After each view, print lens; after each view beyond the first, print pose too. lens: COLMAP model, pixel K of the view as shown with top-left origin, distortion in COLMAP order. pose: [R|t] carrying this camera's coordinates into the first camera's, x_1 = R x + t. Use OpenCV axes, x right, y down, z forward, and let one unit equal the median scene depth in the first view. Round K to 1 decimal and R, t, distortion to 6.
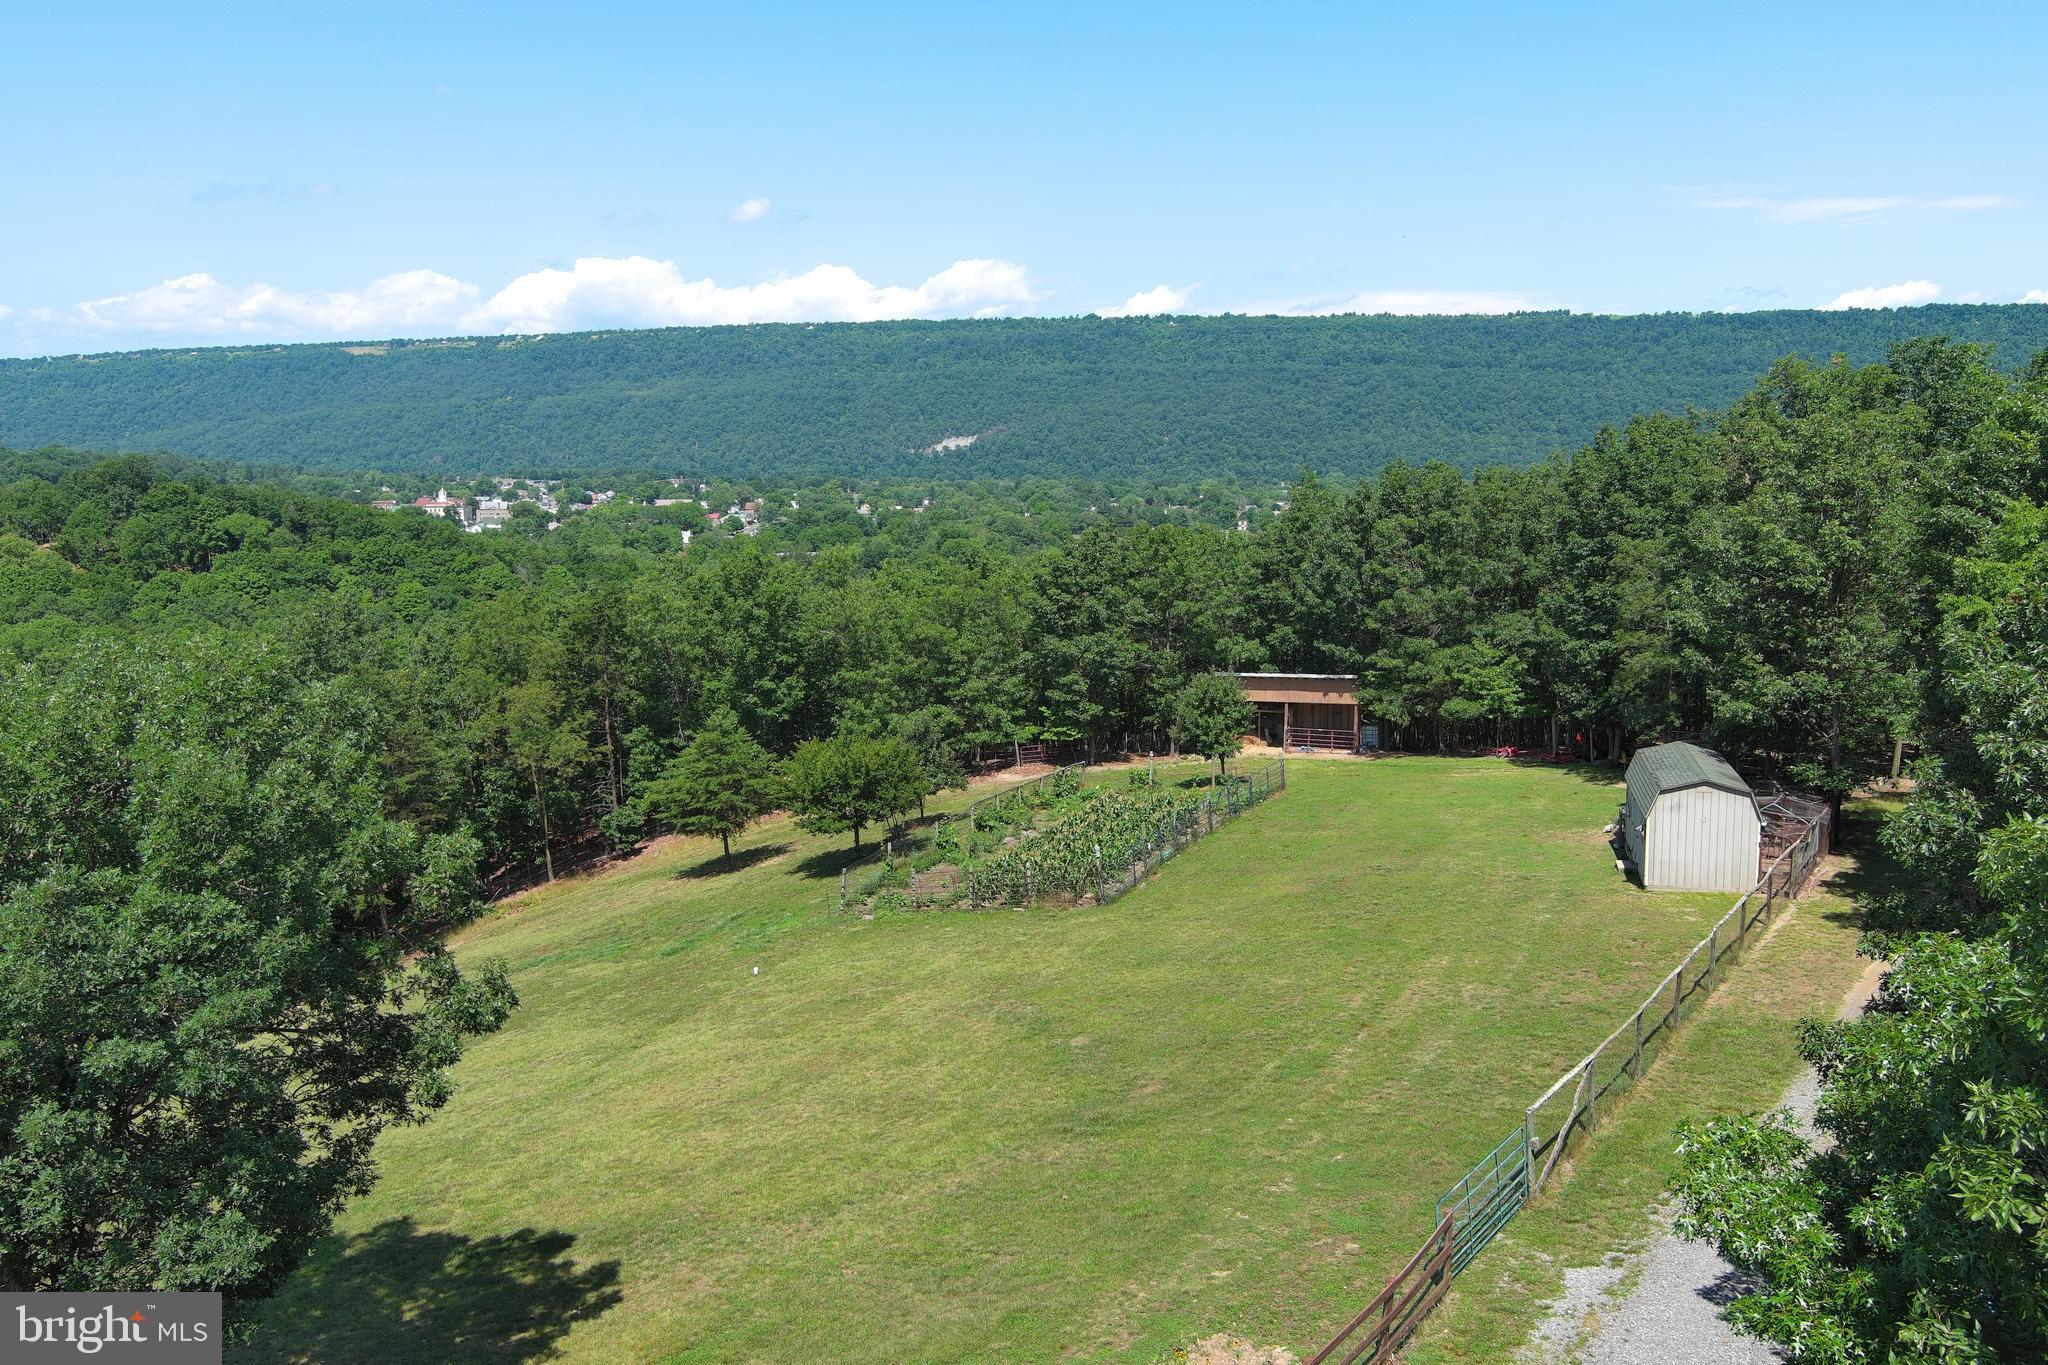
lens RADIAL K [[1581.7, 0, 1015.4], [0, 1581.7, 690.2], [0, 0, 1]] dist [0.010461, -0.012942]
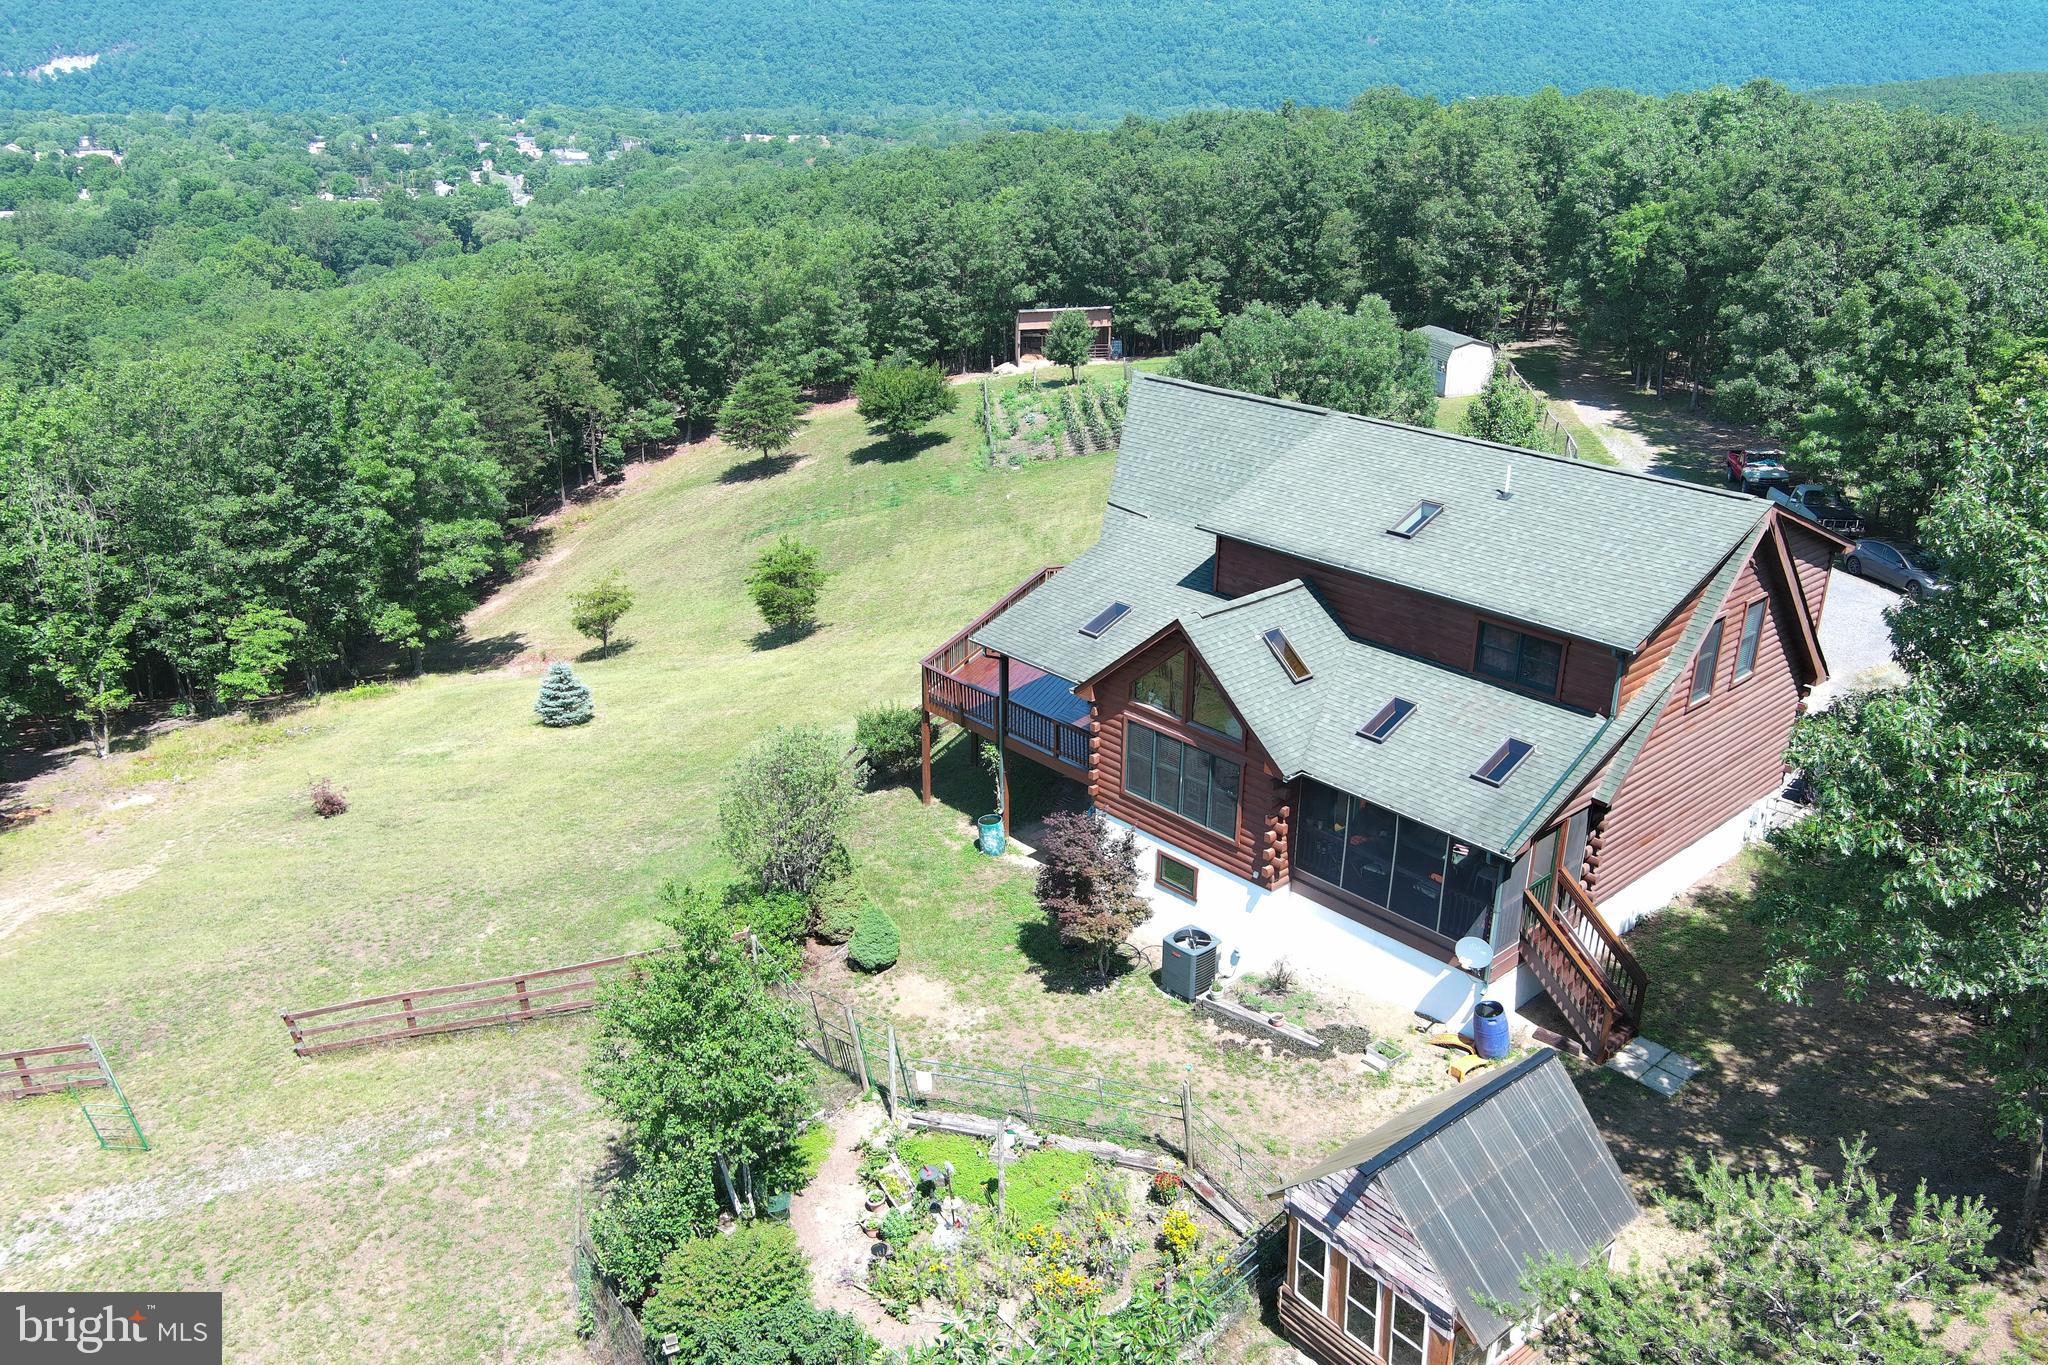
lens RADIAL K [[1581.7, 0, 1021.7], [0, 1581.7, 691.1], [0, 0, 1]] dist [0.010461, -0.012942]
pose [[0.883242, -0.164850, 0.438986, -0.537618], [0.064647, 0.970036, 0.234201, -0.011300], [-0.464440, -0.178477, 0.867434, -0.305761]]
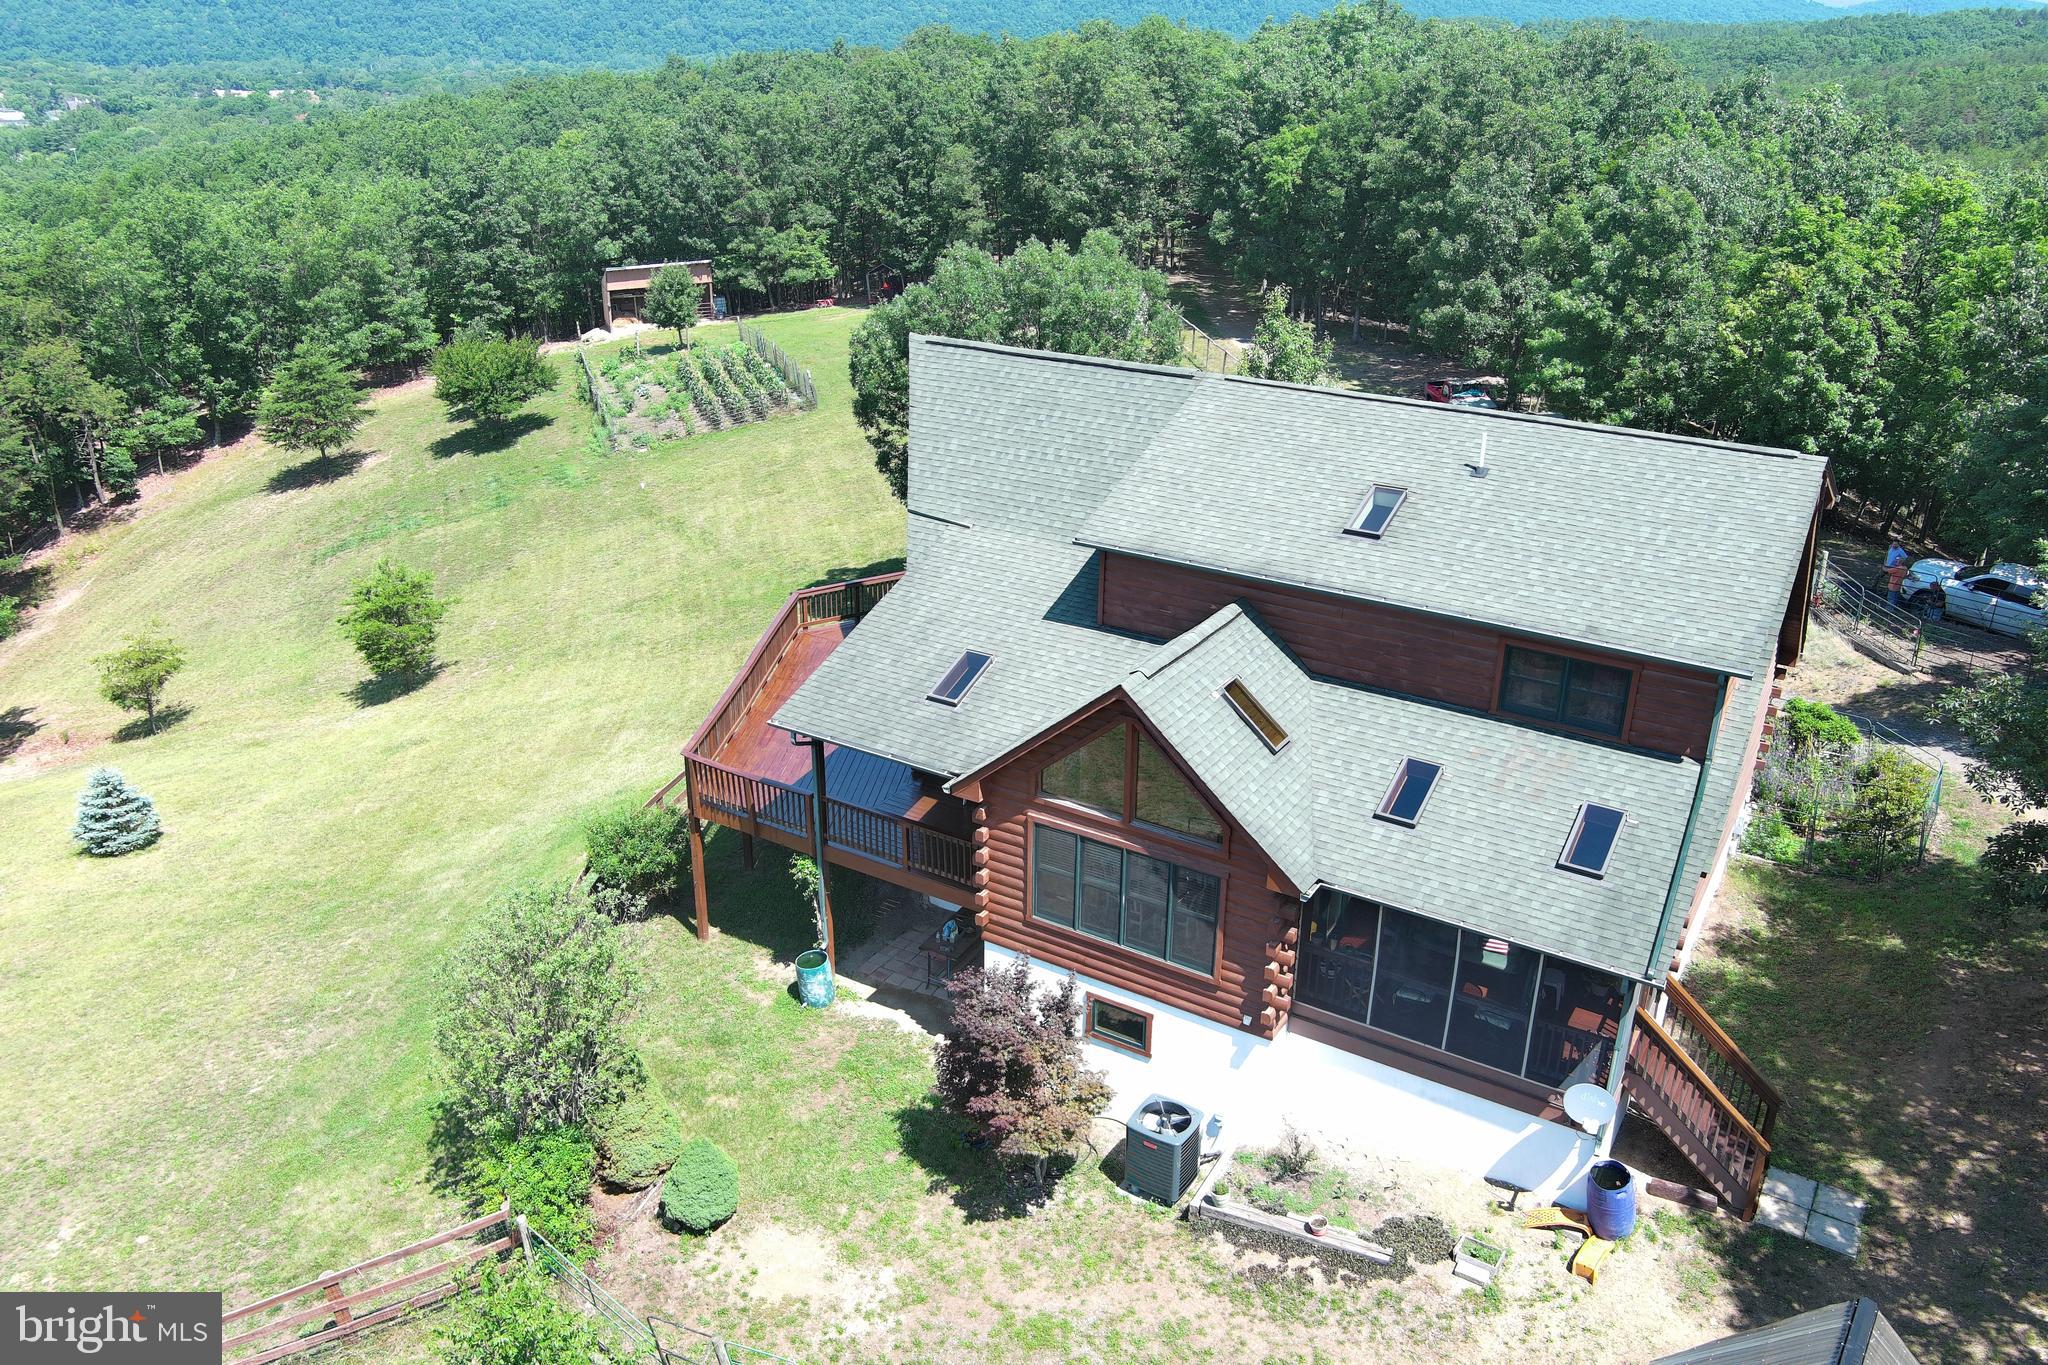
lens RADIAL K [[1581.7, 0, 1020.9], [0, 1581.7, 687.2], [0, 0, 1]] dist [0.010461, -0.012942]
pose [[0.718274, -0.266493, 0.642700, -0.520535], [0.102609, 0.954211, 0.280985, -0.012948], [-0.688152, -0.135877, 0.712730, -0.184014]]
